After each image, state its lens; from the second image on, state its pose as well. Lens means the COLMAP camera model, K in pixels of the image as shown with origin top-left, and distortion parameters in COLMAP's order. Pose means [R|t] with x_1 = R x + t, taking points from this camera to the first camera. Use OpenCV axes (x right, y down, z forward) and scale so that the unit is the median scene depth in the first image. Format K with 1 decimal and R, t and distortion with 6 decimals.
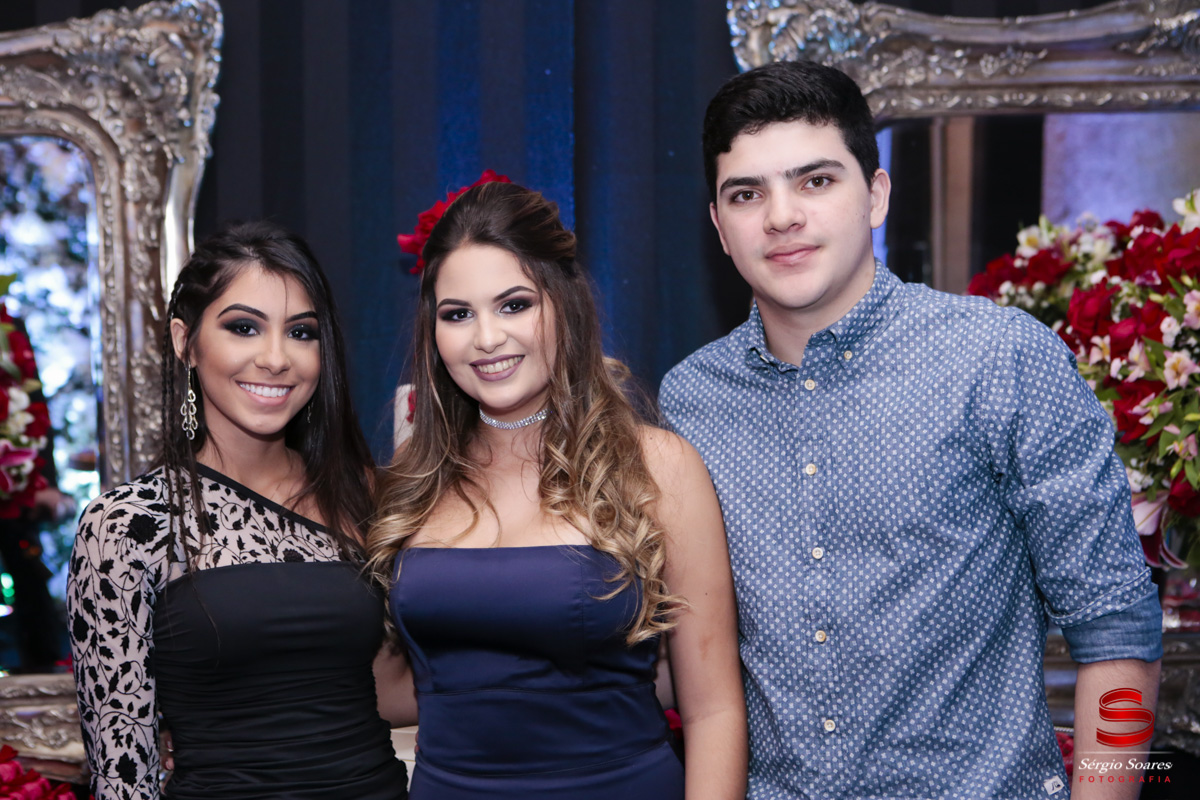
lens RADIAL K [[1783.6, 0, 602.1], [0, 1783.6, 384.0], [0, 0, 1]] dist [0.048807, 0.000000]
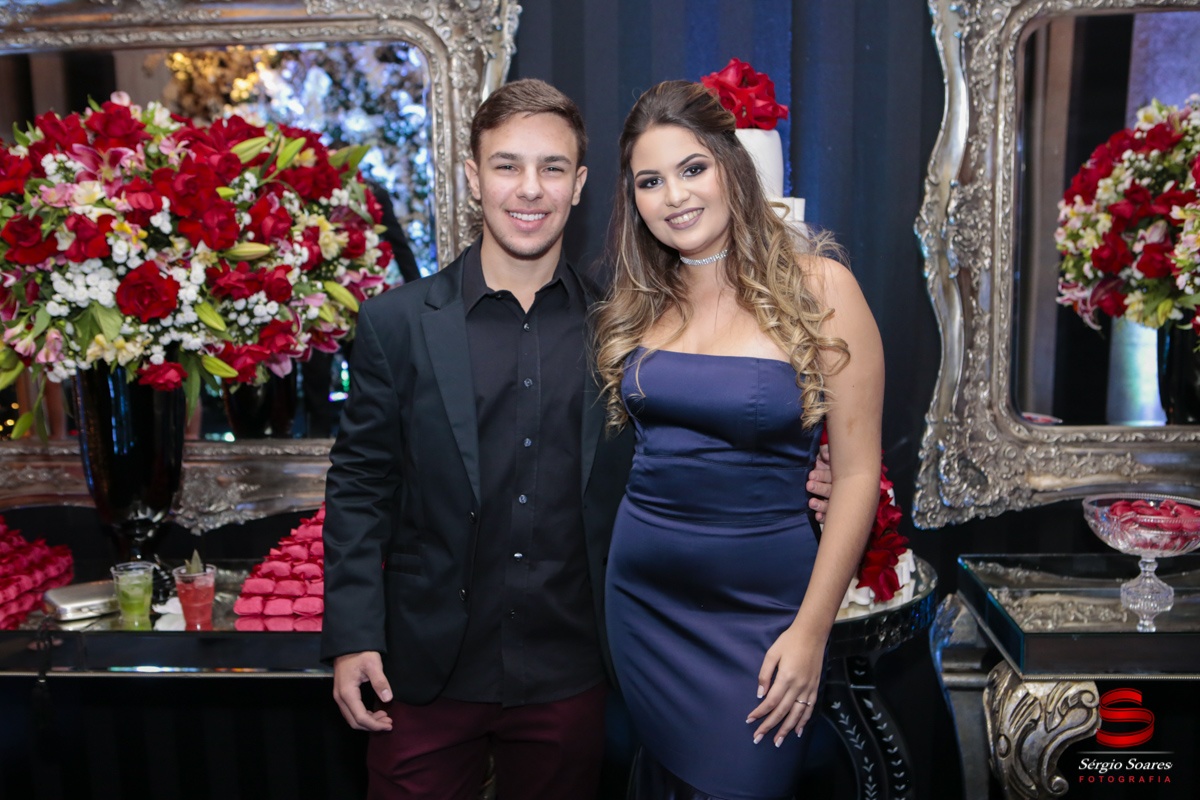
lens RADIAL K [[1298.7, 0, 582.1], [0, 1298.7, 394.1], [0, 0, 1]] dist [-0.028839, 0.000000]
pose [[0.993080, 0.017683, -0.116104, -0.054541], [-0.003891, 0.993011, 0.117957, 0.009308], [0.117378, -0.116689, 0.986208, 0.034369]]
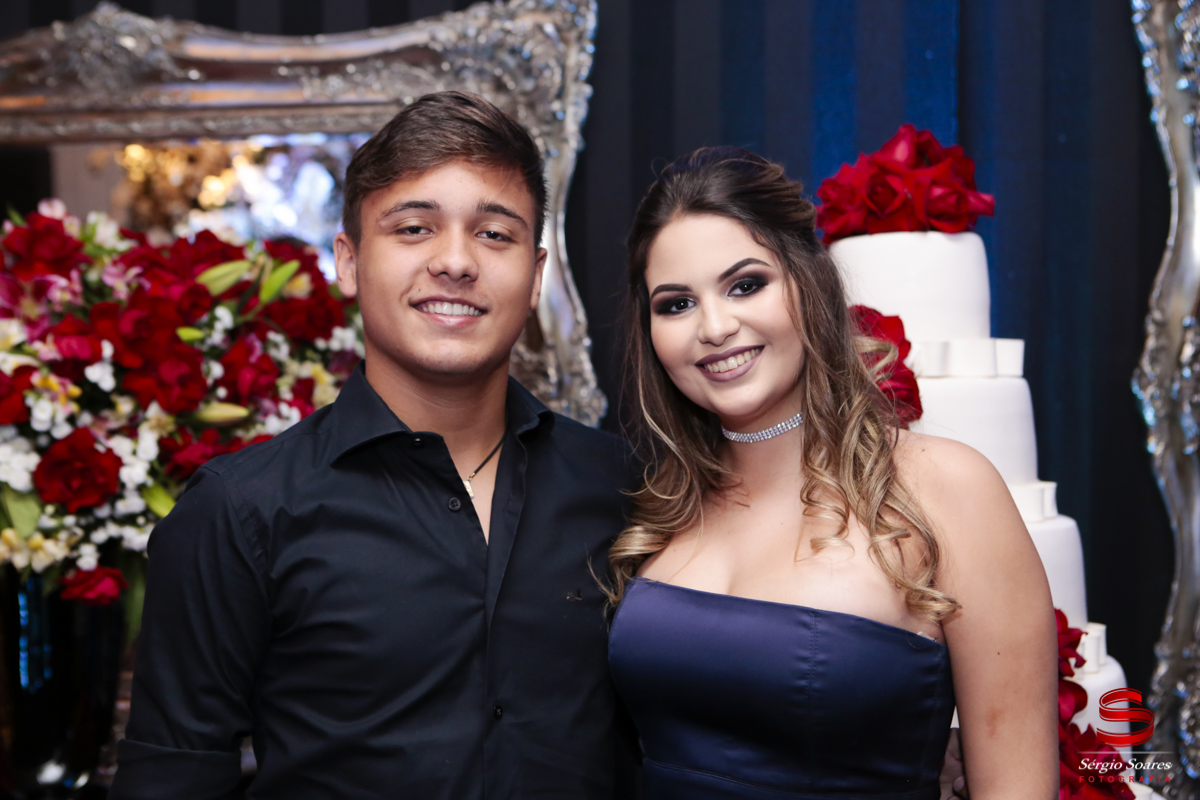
lens RADIAL K [[1669.5, 0, 573.3], [0, 1669.5, 388.8], [0, 0, 1]] dist [0.029297, 0.000000]
pose [[0.987817, 0.007279, -0.155450, -0.080245], [-0.006822, 0.999971, 0.003474, 0.001084], [0.155471, -0.002371, 0.987838, 0.094182]]
